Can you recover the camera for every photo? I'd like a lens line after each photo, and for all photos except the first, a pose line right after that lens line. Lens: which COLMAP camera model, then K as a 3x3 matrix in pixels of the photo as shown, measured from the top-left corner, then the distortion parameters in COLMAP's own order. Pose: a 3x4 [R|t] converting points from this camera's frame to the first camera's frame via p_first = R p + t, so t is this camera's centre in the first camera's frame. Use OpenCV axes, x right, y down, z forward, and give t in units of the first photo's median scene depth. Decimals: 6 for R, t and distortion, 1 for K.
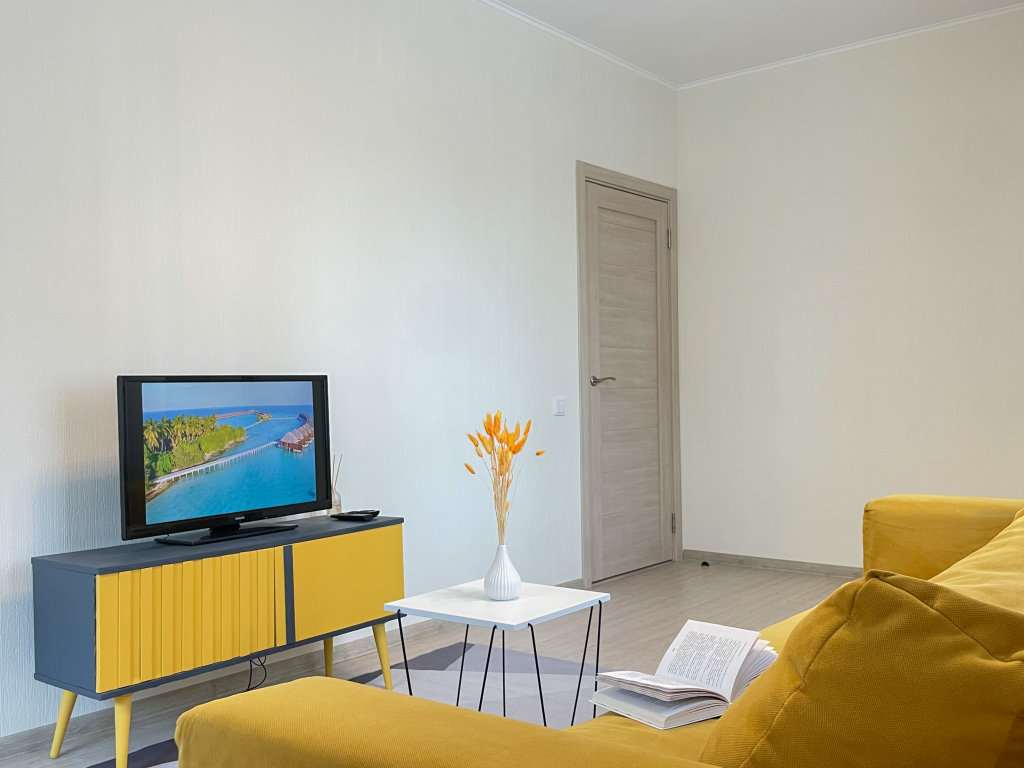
lens RADIAL K [[1024.9, 0, 512.0], [0, 1024.9, 384.0], [0, 0, 1]] dist [-0.007817, -0.006751]
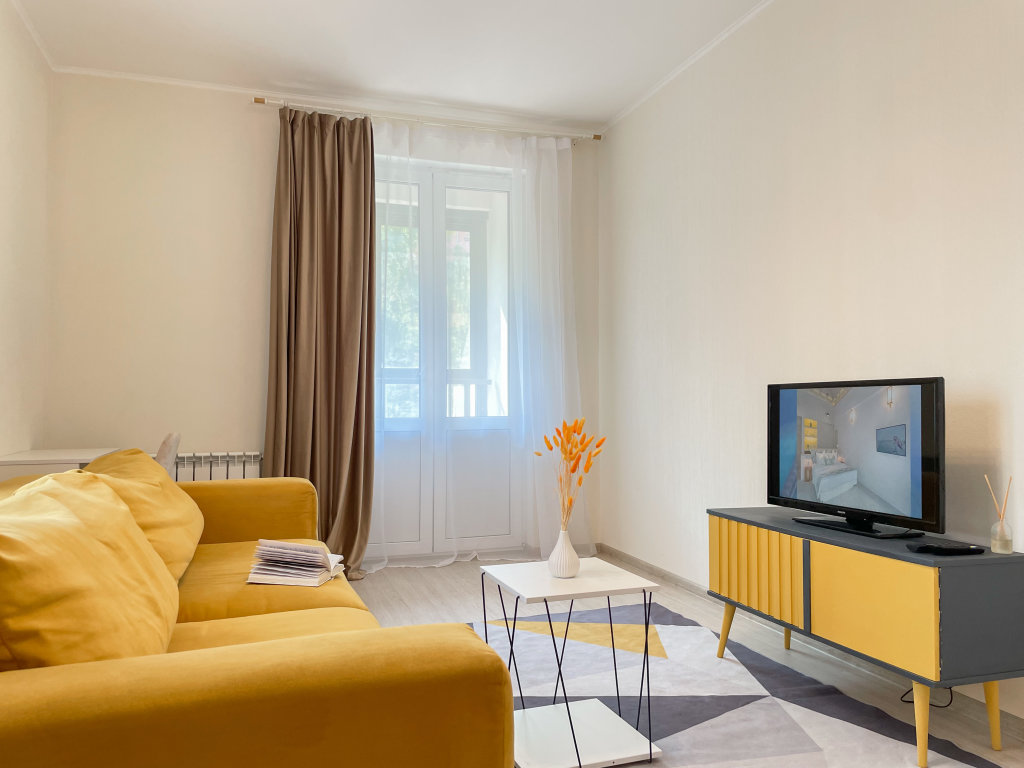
lens RADIAL K [[770.4, 0, 512.0], [0, 770.4, 384.0], [0, 0, 1]] dist [0.108892, -0.119701]
pose [[-0.571124, -0.006895, -0.820835, 0.626074], [0.008600, 0.999860, -0.014382, 0.003310], [0.820819, -0.015273, -0.570984, 1.206291]]
